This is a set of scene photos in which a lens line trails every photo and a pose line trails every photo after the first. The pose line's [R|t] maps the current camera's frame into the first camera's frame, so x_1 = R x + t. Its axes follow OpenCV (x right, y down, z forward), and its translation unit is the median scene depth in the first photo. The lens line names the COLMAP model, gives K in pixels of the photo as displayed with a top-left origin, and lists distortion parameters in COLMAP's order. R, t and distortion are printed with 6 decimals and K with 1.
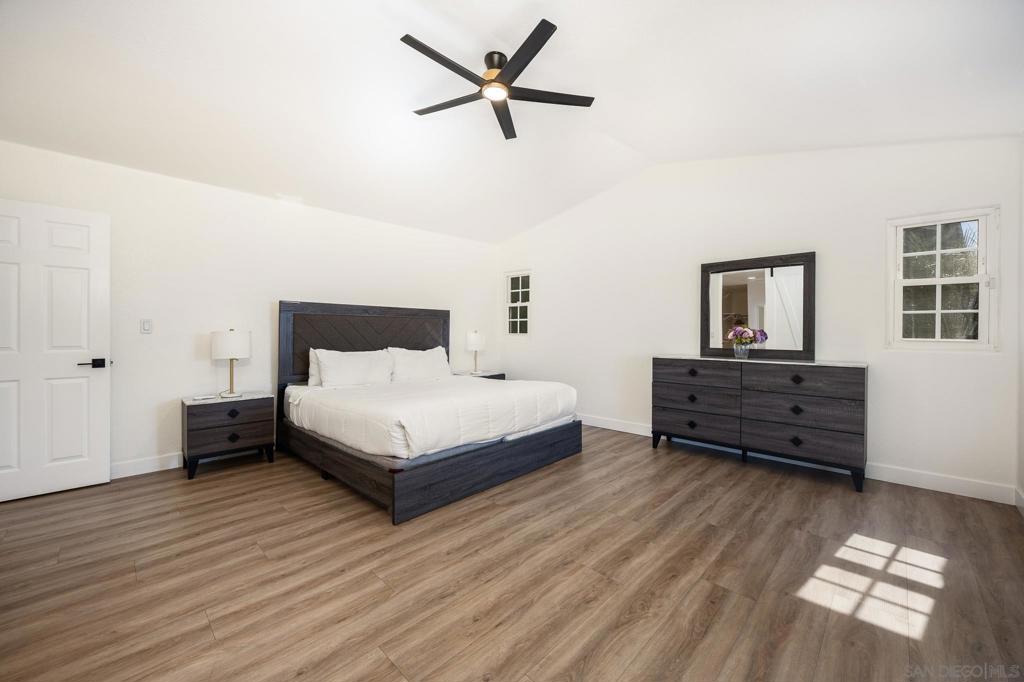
lens RADIAL K [[394.6, 0, 506.1], [0, 394.6, 336.7], [0, 0, 1]] dist [-0.001720, 0.000223]
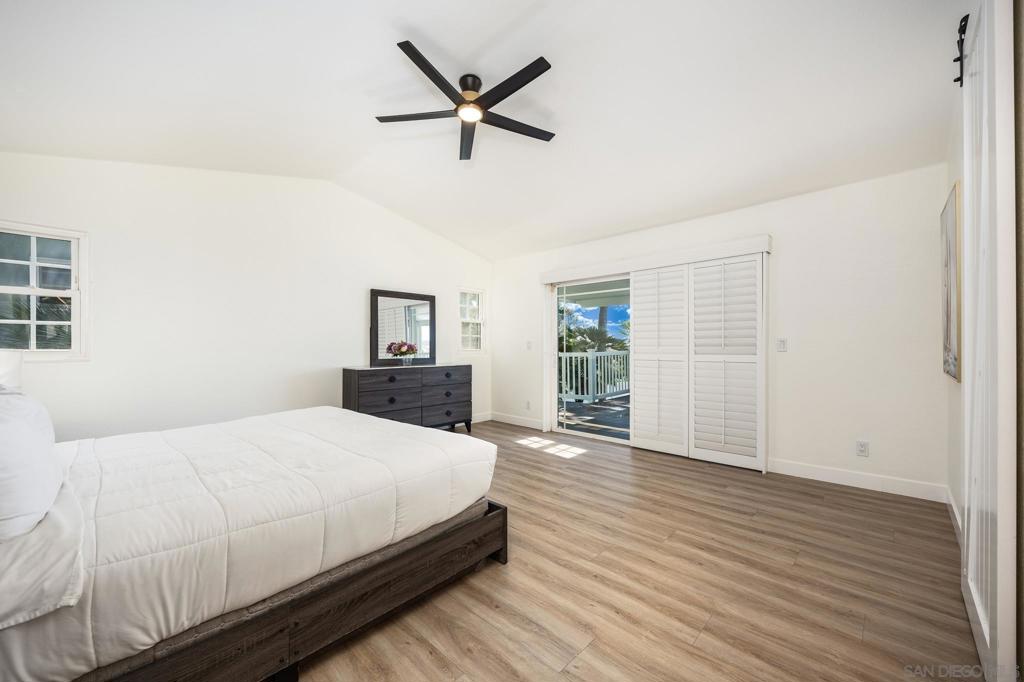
lens RADIAL K [[394.6, 0, 518.7], [0, 394.6, 344.5], [0, 0, 1]] dist [-0.001720, 0.000223]
pose [[-0.026388, 0.006114, 0.999633, -1.058097], [0.013615, 0.999891, -0.005756, -0.005044], [-0.999559, 0.013458, -0.026468, 0.895507]]
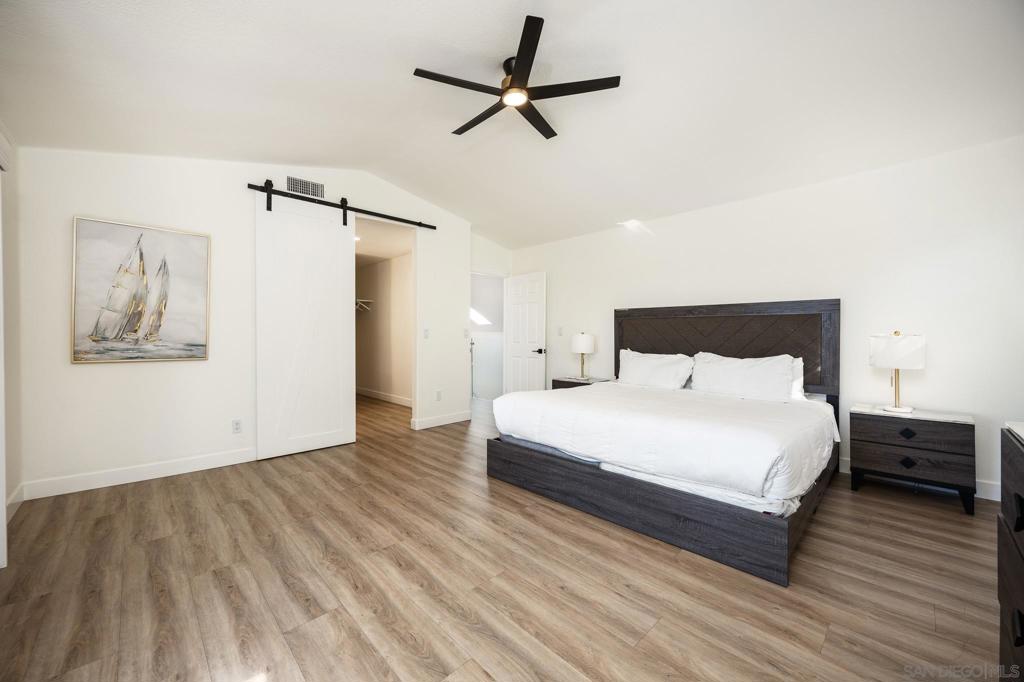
lens RADIAL K [[394.6, 0, 503.3], [0, 394.6, 337.4], [0, 0, 1]] dist [-0.001720, 0.000223]
pose [[-0.036872, 0.002212, -0.999318, 0.986229], [-0.010795, 0.999938, 0.002612, -0.006123], [0.999262, 0.010884, -0.036846, 0.996871]]
